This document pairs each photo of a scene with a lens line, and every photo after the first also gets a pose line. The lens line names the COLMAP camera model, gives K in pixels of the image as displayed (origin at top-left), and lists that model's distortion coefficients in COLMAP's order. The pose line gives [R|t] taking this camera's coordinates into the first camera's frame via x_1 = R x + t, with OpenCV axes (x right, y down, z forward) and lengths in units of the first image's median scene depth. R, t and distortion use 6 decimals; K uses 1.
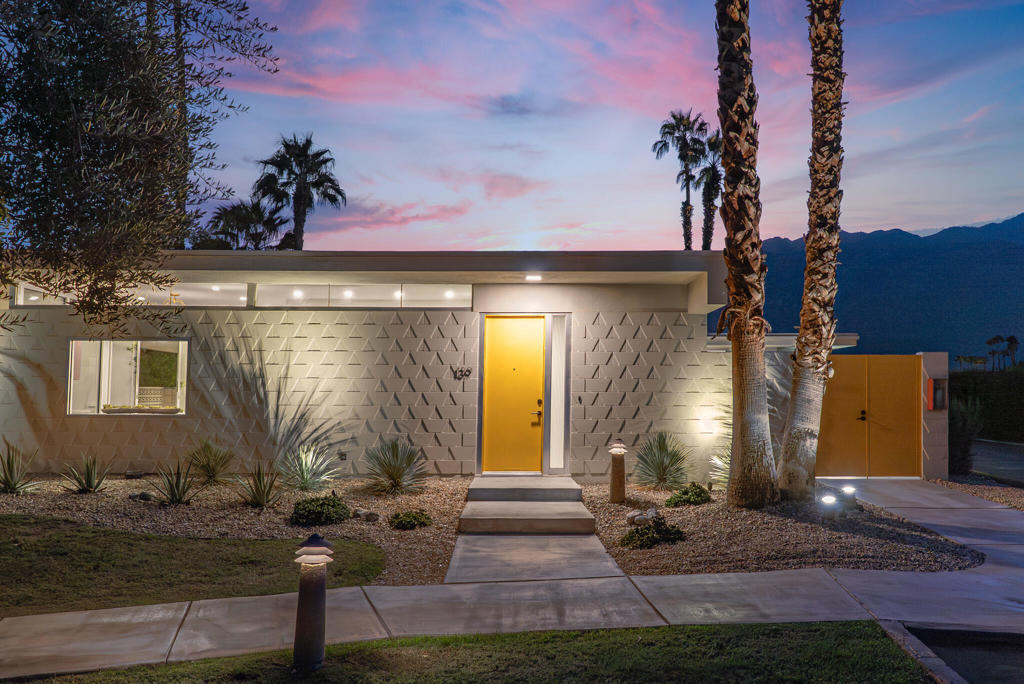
lens RADIAL K [[879.5, 0, 514.6], [0, 879.5, 339.2], [0, 0, 1]] dist [-0.036557, -0.000684]
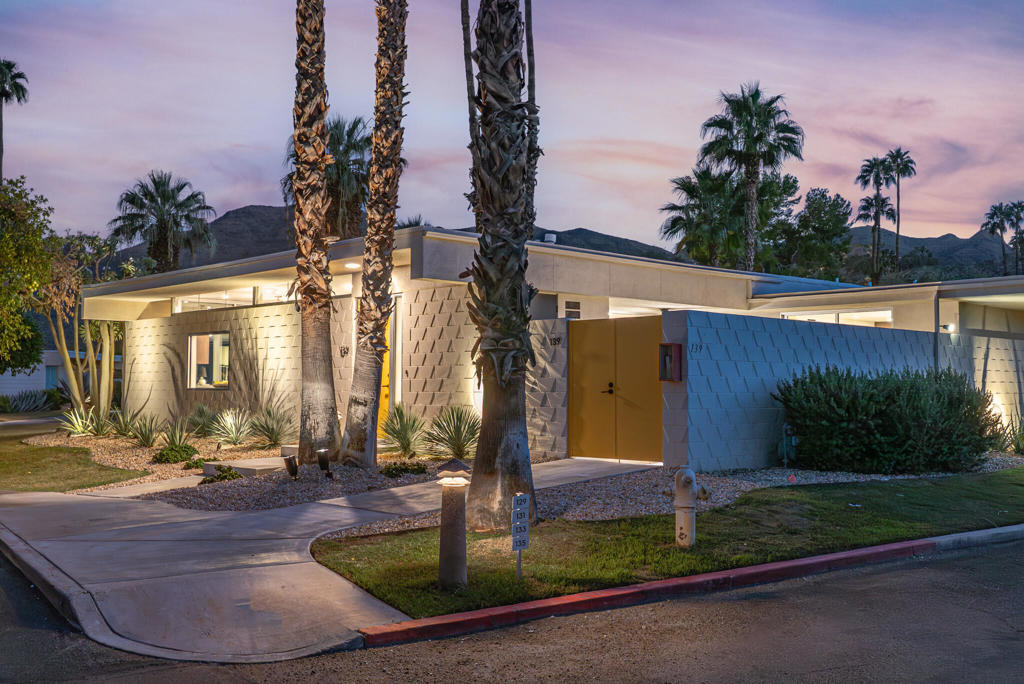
lens RADIAL K [[1086.9, 0, 511.7], [0, 1086.9, 342.5], [0, 0, 1]] dist [0.007717, 0.000000]
pose [[0.668035, -0.032664, -0.743412, 0.398047], [0.051135, 0.998690, 0.002070, 0.012094], [0.742370, -0.039397, 0.668830, 0.071804]]
